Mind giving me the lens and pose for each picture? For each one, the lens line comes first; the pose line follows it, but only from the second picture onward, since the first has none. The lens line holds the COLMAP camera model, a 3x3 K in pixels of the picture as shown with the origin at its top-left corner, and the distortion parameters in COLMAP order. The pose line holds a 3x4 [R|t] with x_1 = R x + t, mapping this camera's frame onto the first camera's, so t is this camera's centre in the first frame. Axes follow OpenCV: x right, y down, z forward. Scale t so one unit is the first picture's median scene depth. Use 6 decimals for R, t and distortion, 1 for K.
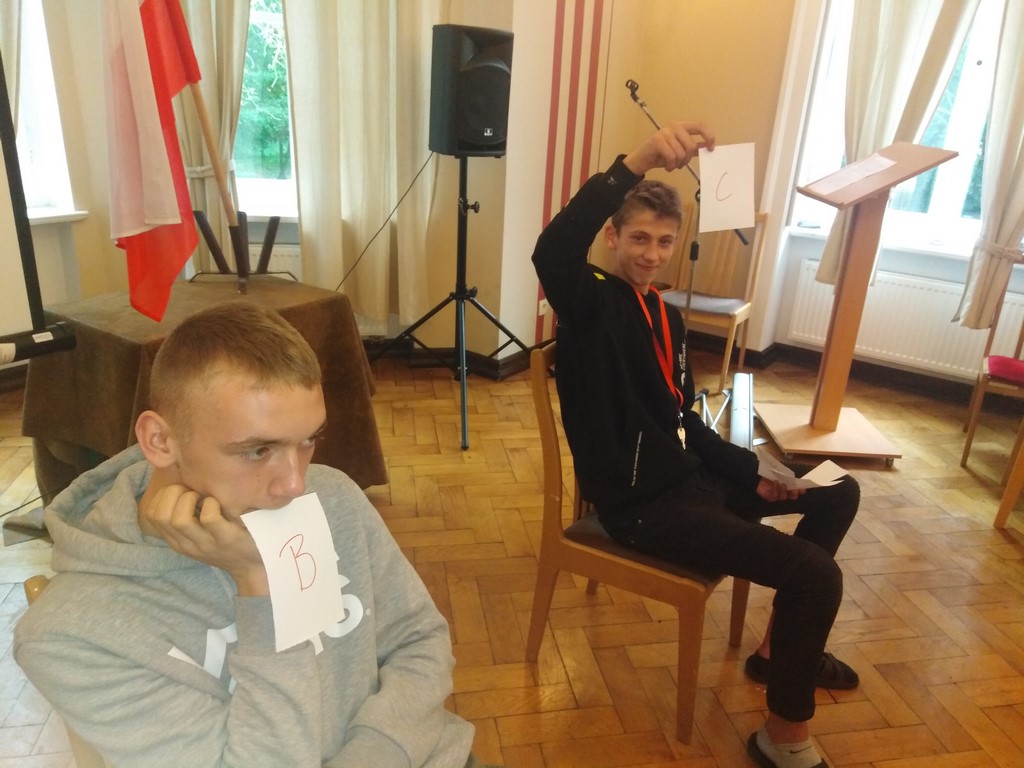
lens RADIAL K [[768.7, 0, 516.1], [0, 768.7, 384.1], [0, 0, 1]] dist [0.019091, -0.010698]
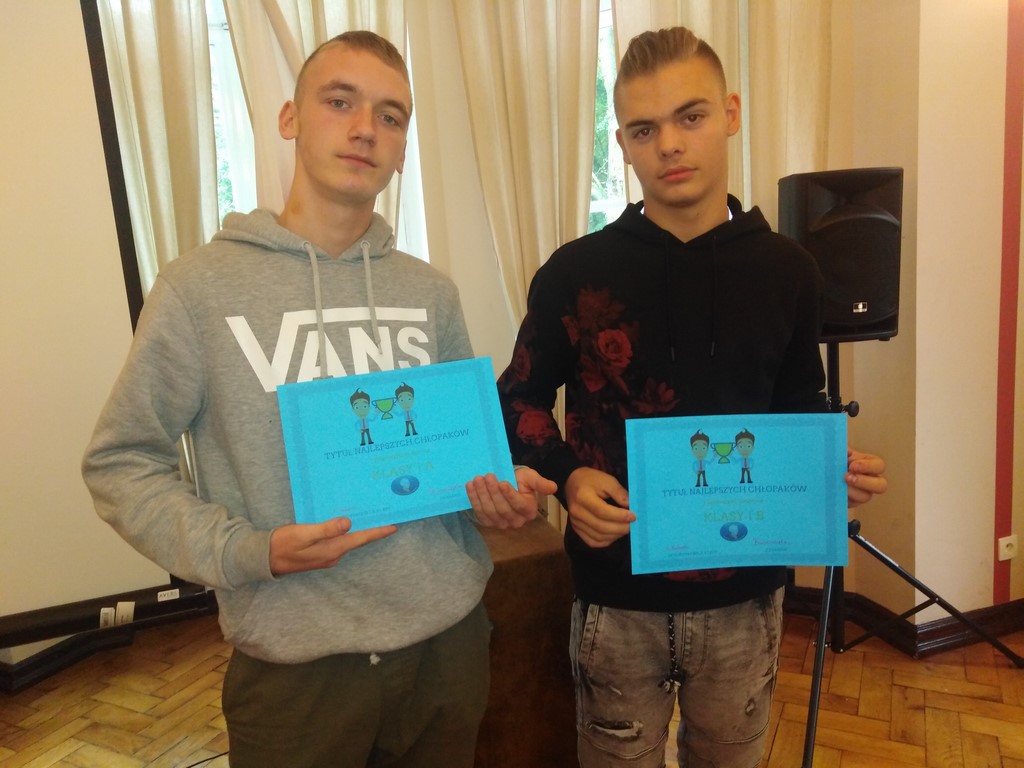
lens RADIAL K [[768.7, 0, 523.5], [0, 768.7, 379.7], [0, 0, 1]] dist [0.019091, -0.010698]
pose [[0.790594, -0.017831, -0.612080, 0.141225], [-0.106913, 0.980203, -0.166649, -0.106828], [0.602935, 0.197192, 0.773036, 0.271738]]
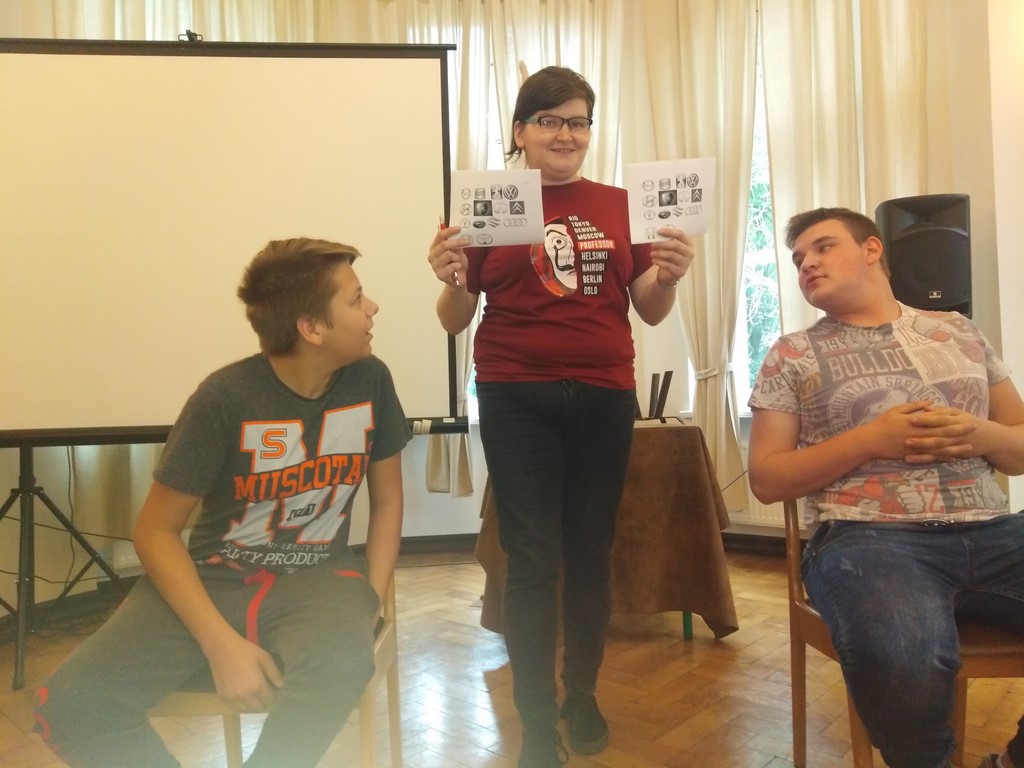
lens RADIAL K [[768.7, 0, 521.1], [0, 768.7, 385.6], [0, 0, 1]] dist [0.019091, -0.010698]
pose [[0.590631, -0.096893, -0.801104, 0.386074], [-0.229532, 0.931582, -0.281902, 0.148520], [0.773609, 0.350380, 0.527981, 0.143877]]
